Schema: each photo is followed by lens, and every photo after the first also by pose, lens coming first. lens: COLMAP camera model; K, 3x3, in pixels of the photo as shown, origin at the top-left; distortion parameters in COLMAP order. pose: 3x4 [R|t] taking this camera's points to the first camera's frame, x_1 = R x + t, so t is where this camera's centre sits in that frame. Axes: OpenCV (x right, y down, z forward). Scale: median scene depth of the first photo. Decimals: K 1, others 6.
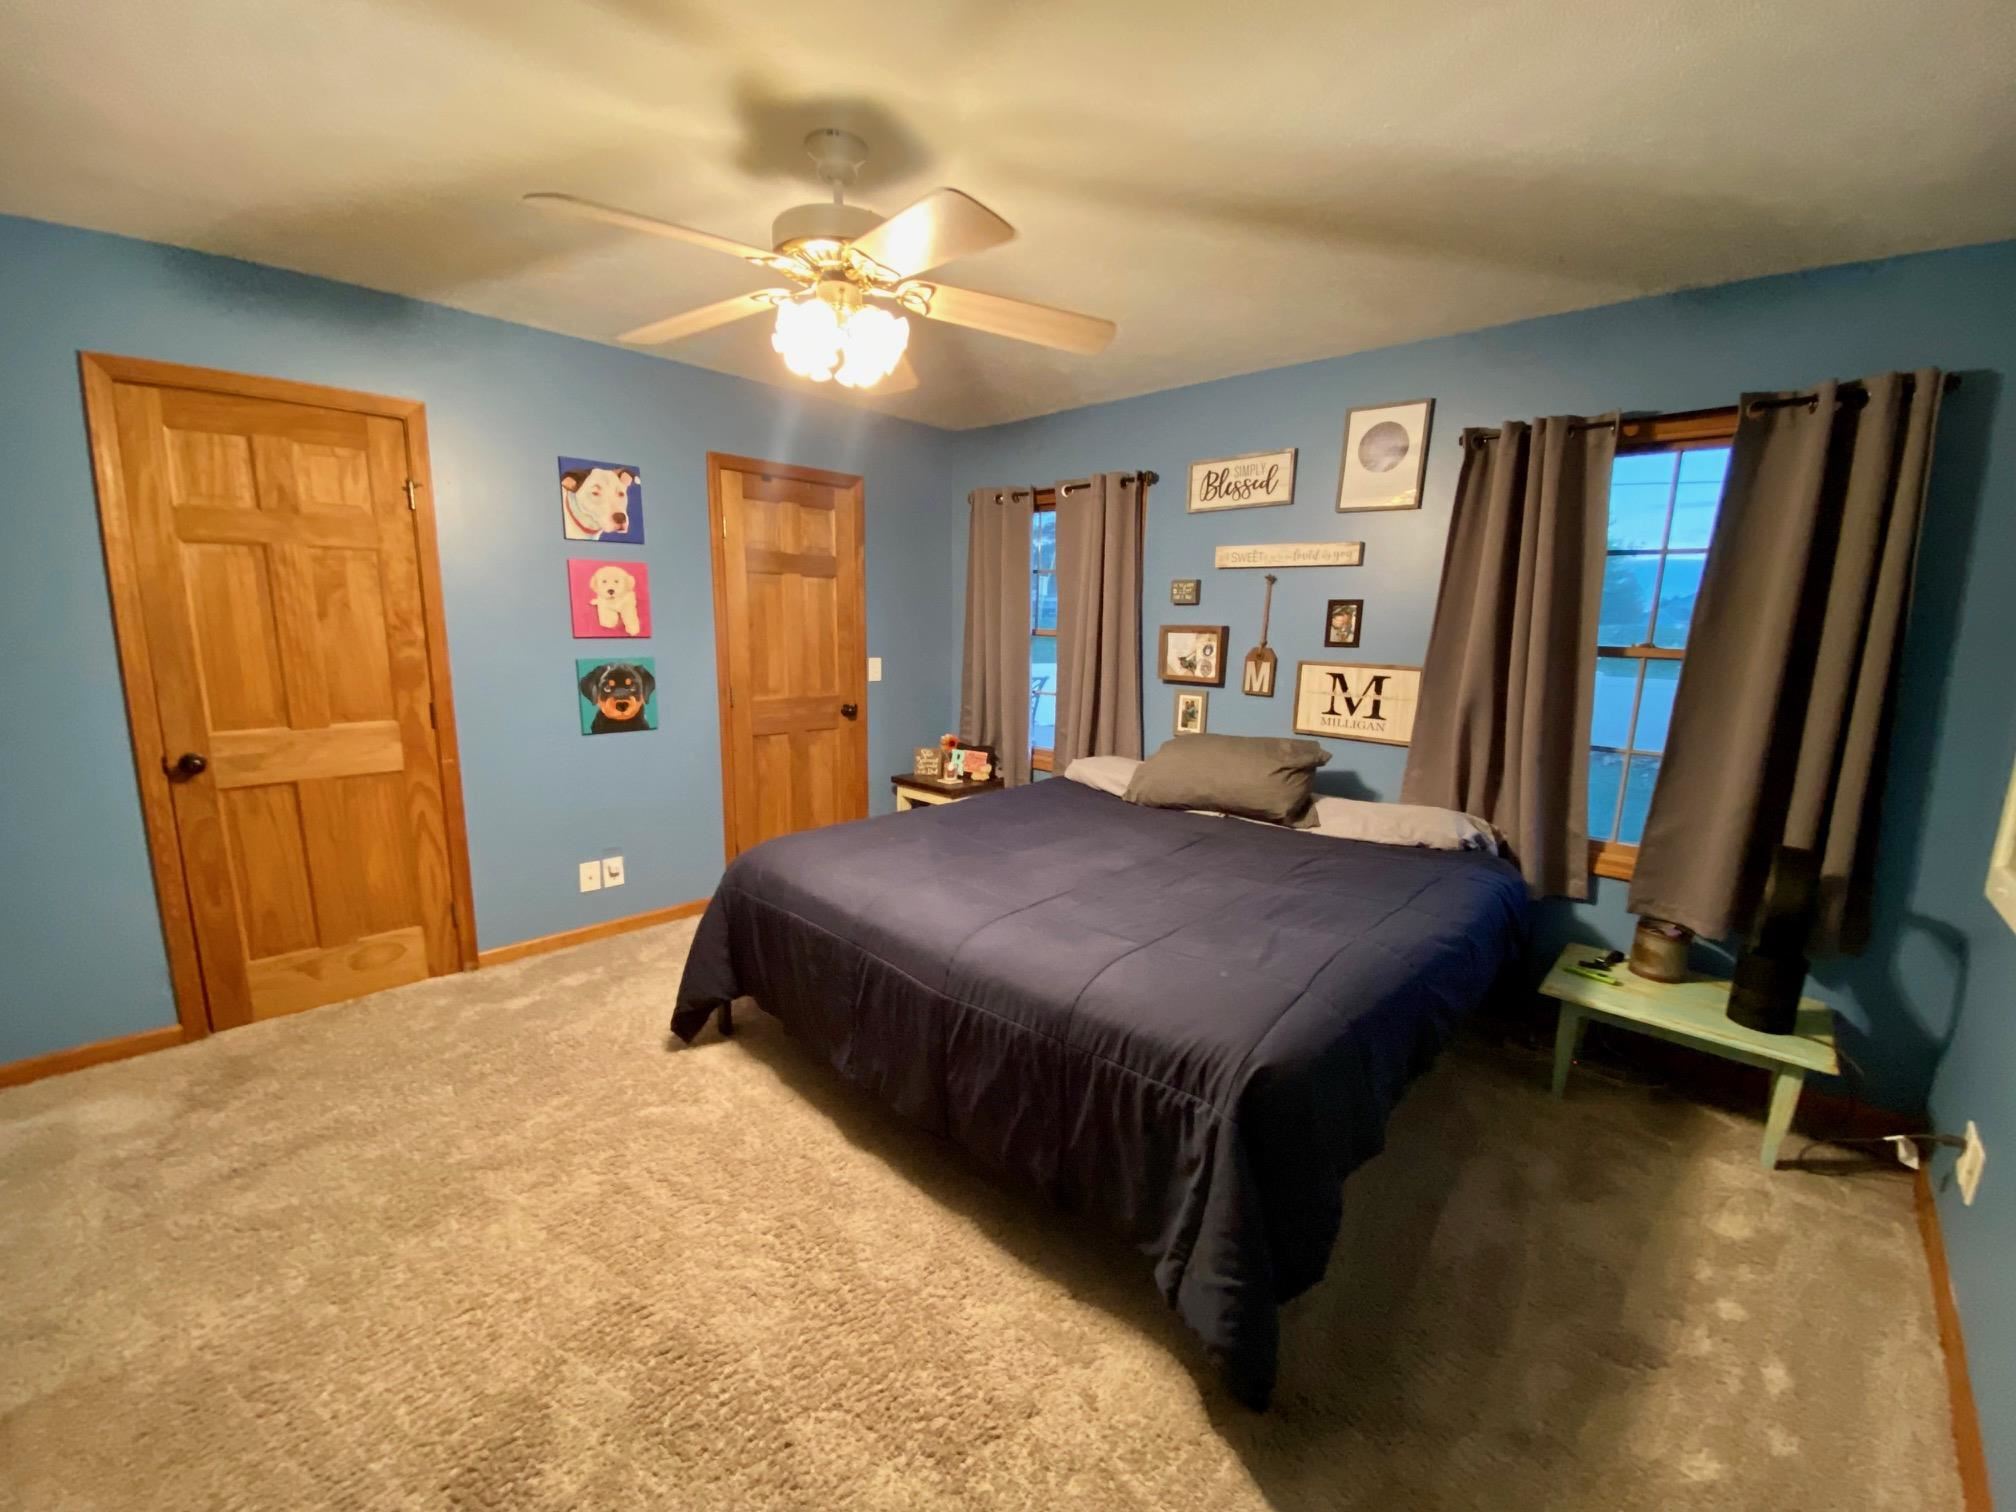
lens RADIAL K [[820.1, 0, 1006.7], [0, 820.1, 764.7], [0, 0, 1]] dist [0.067072, -0.050378]
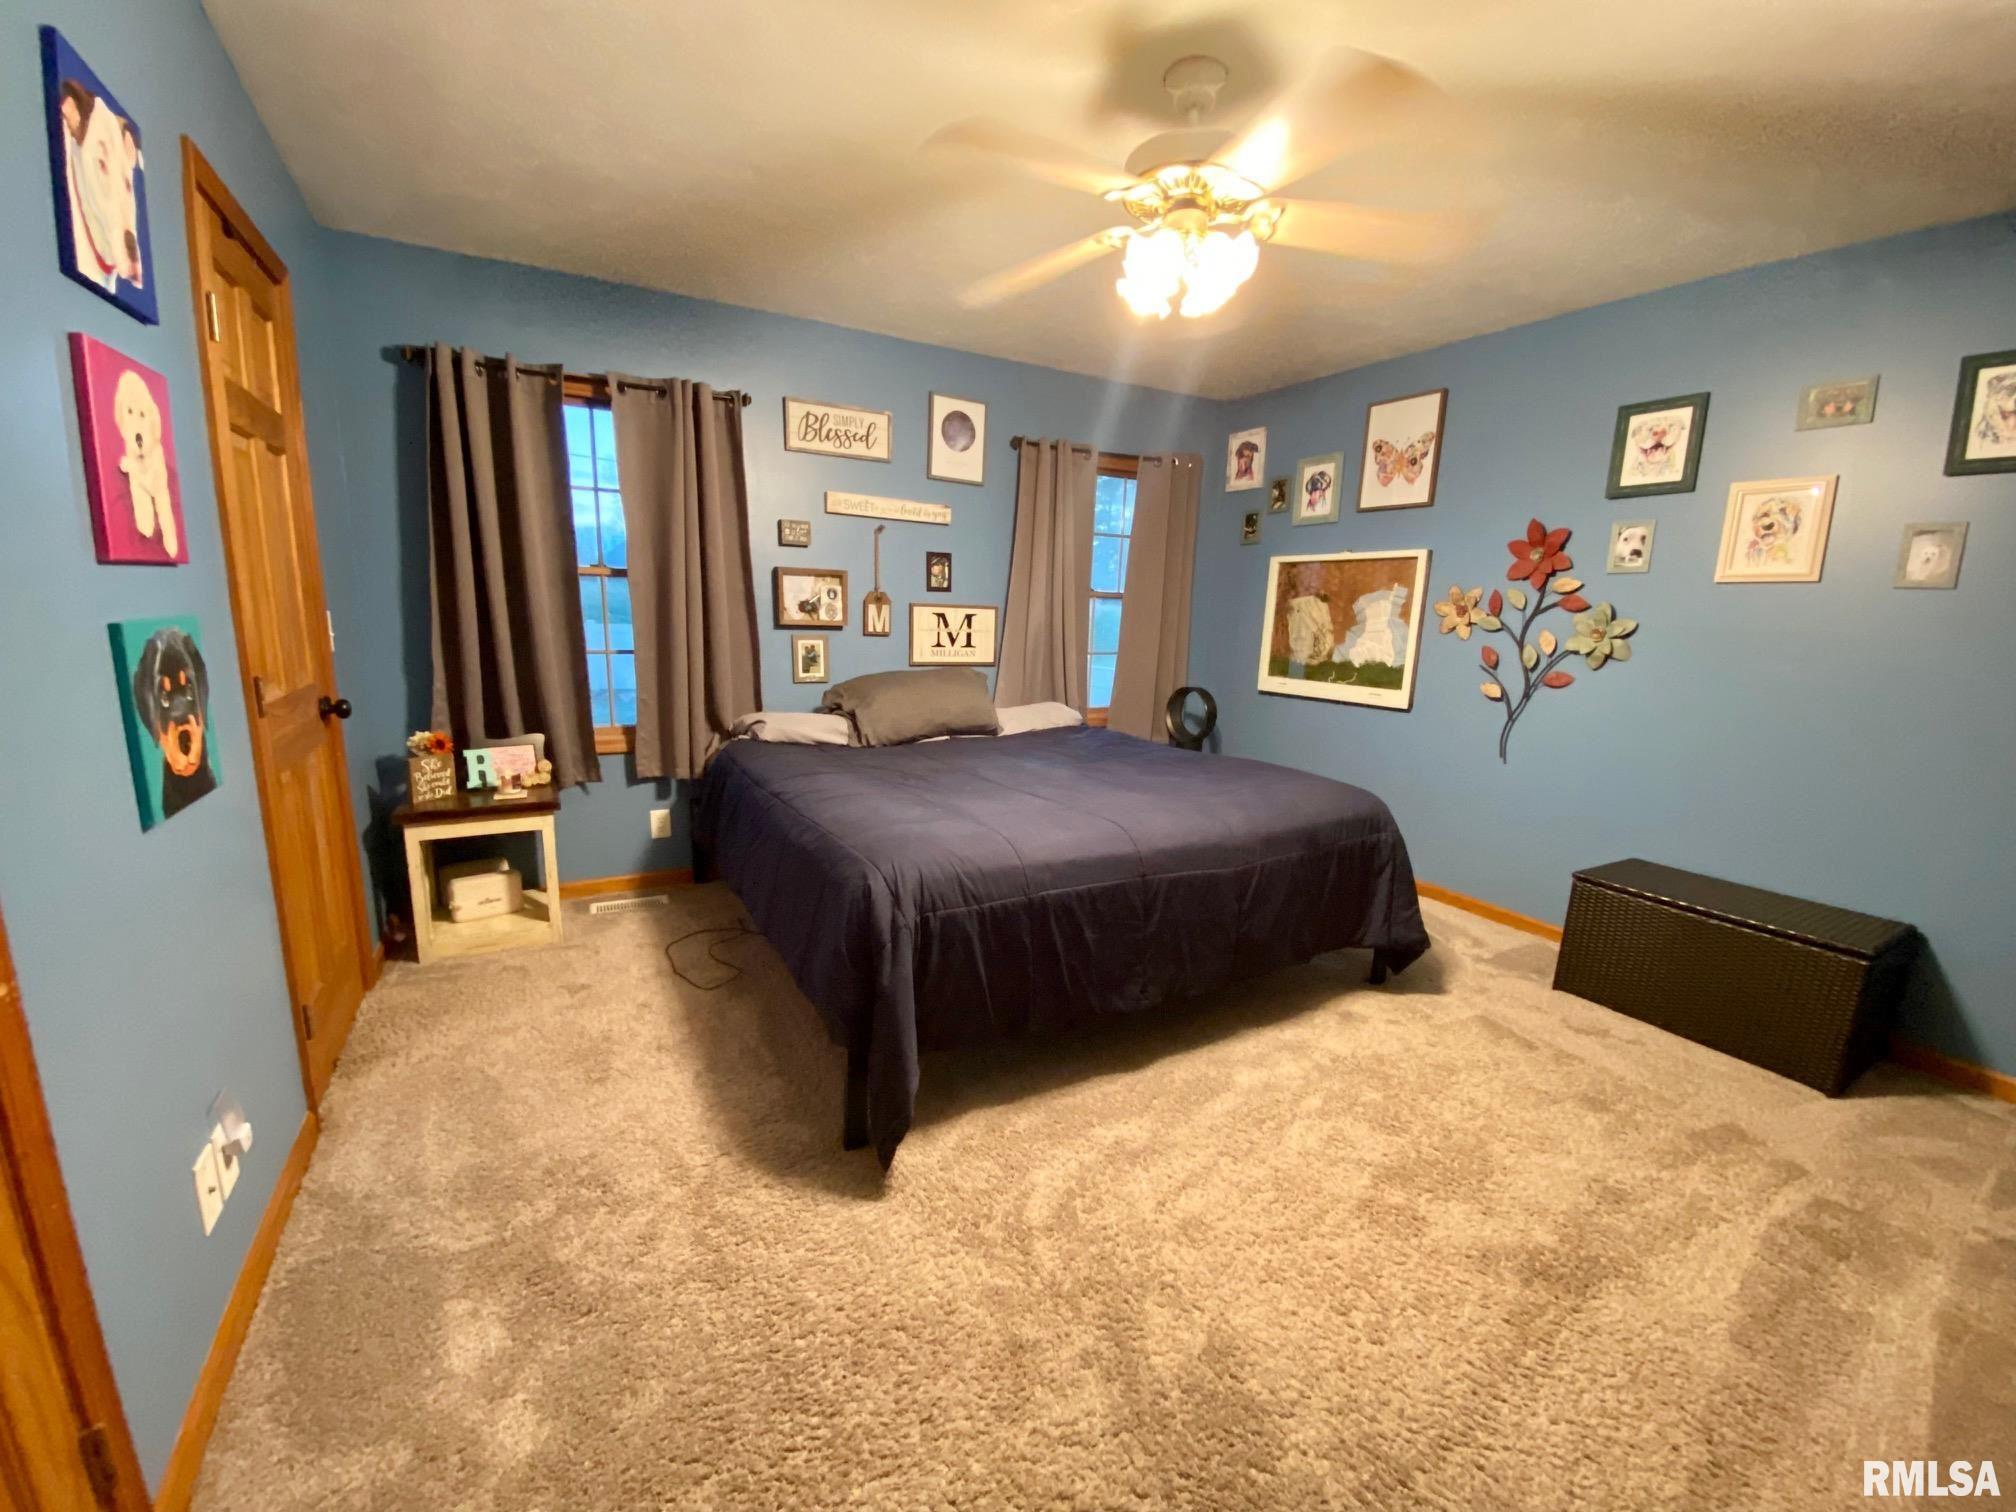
lens RADIAL K [[816.1, 0, 1005.7], [0, 816.1, 768.7], [0, 0, 1]] dist [0.038582, -0.028943]
pose [[0.289816, -0.200886, 0.935762, -0.739305], [0.139831, 0.976120, 0.166243, -0.070763], [-0.946812, 0.082669, 0.310986, 0.535026]]
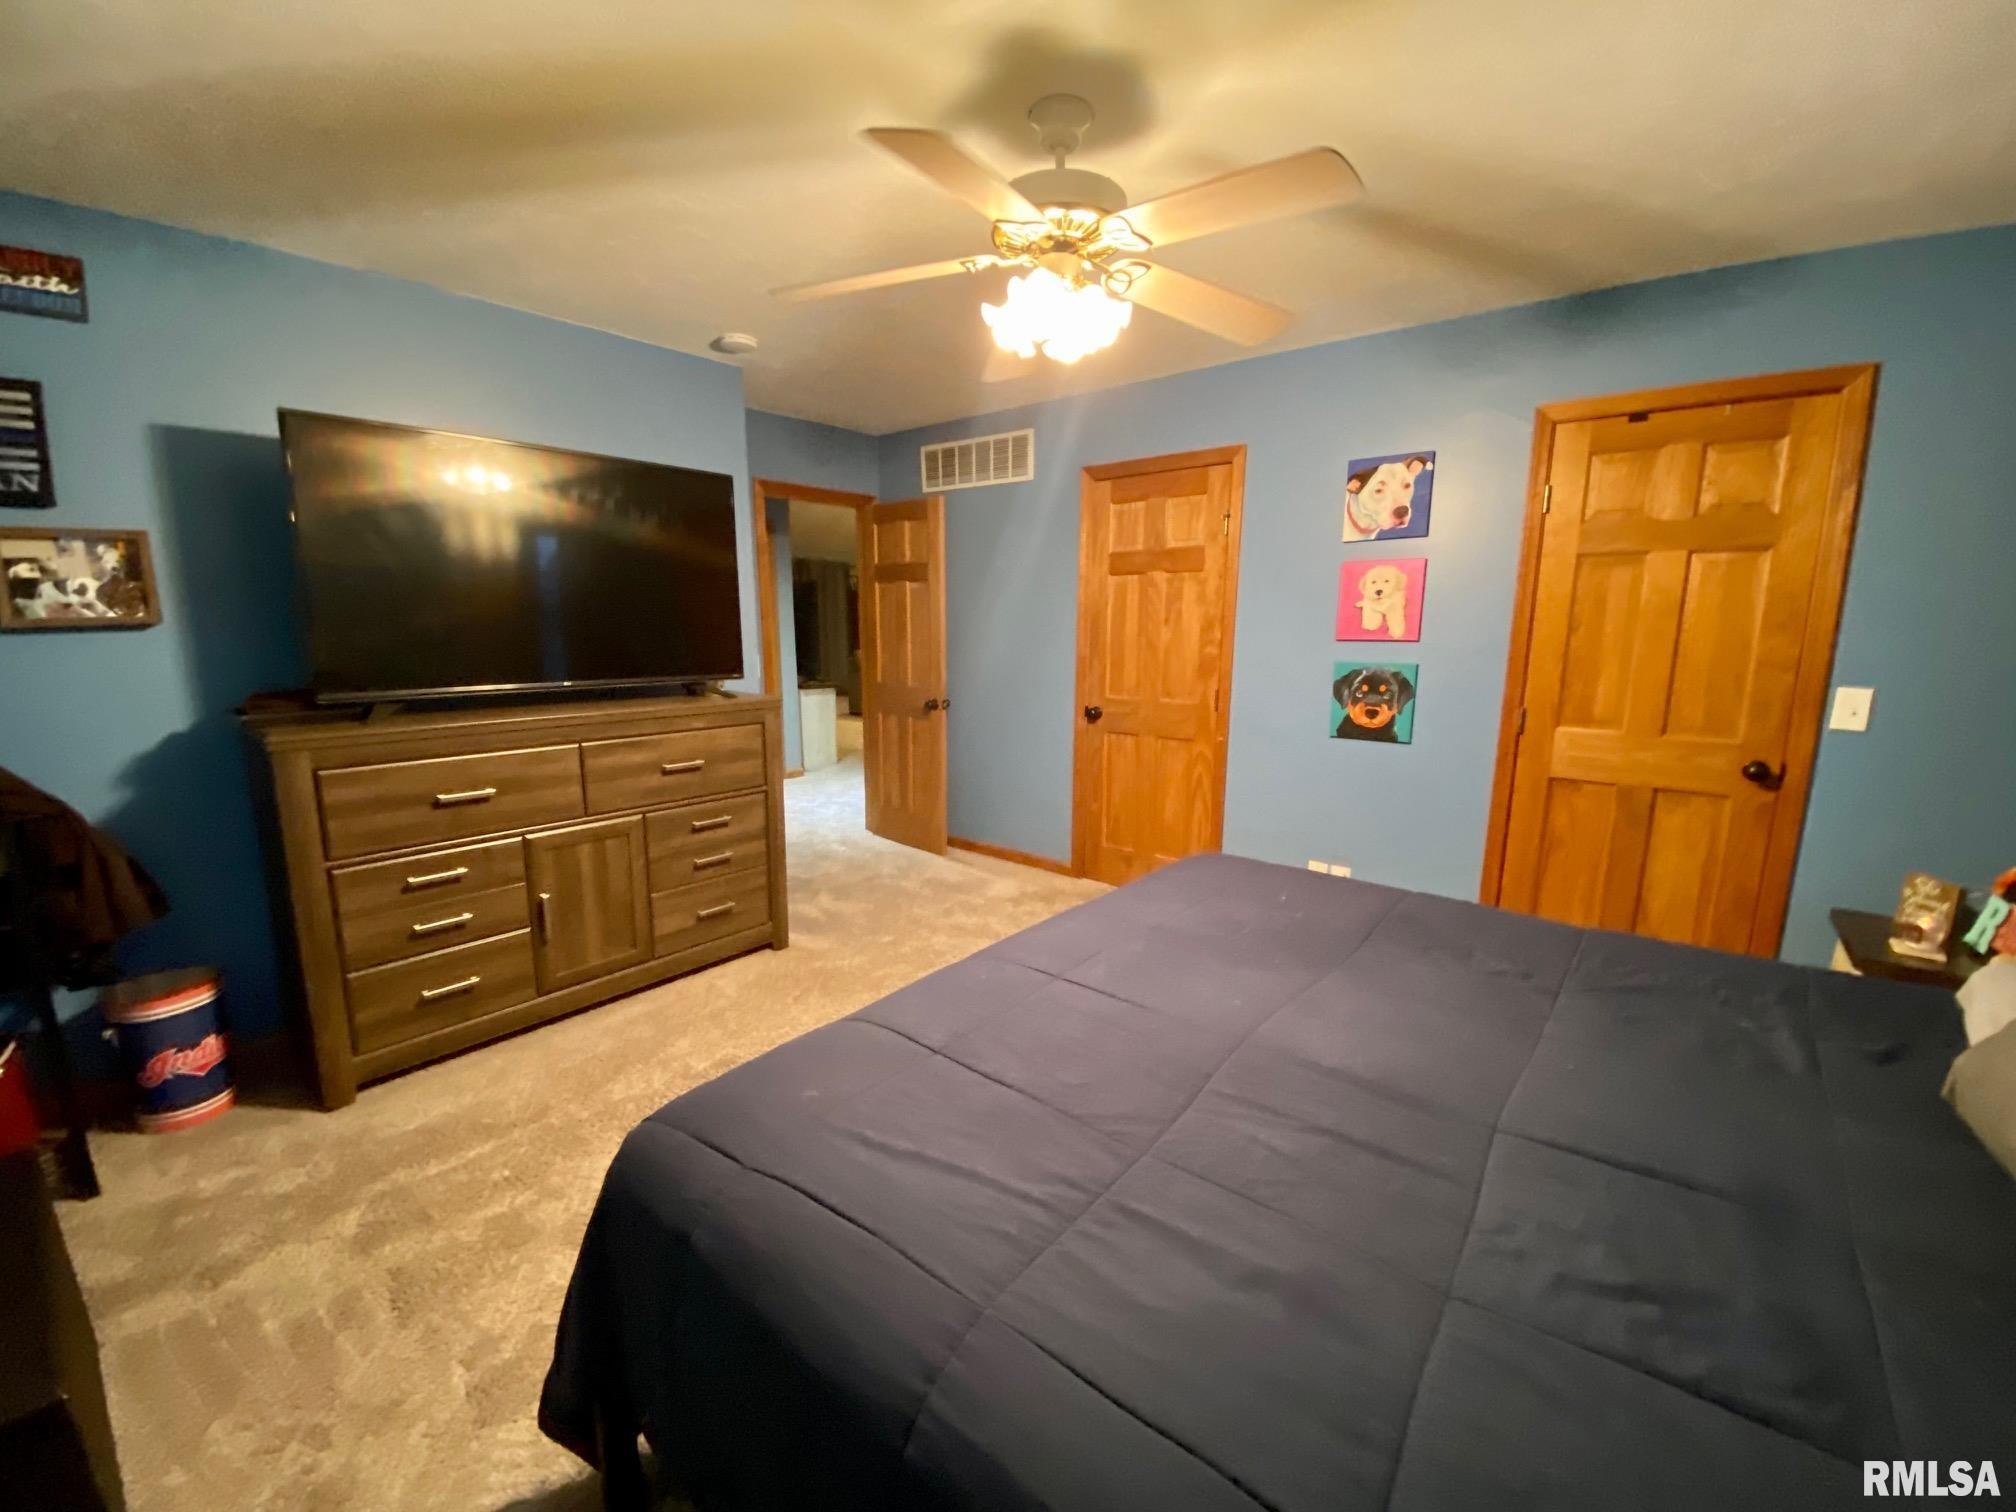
lens RADIAL K [[816.1, 0, 1005.7], [0, 816.1, 768.7], [0, 0, 1]] dist [0.038582, -0.028943]
pose [[0.055044, 0.154154, -0.986512, 0.460750], [-0.186157, 0.972271, 0.141541, -0.066111], [0.980977, 0.175855, 0.082214, 0.543195]]
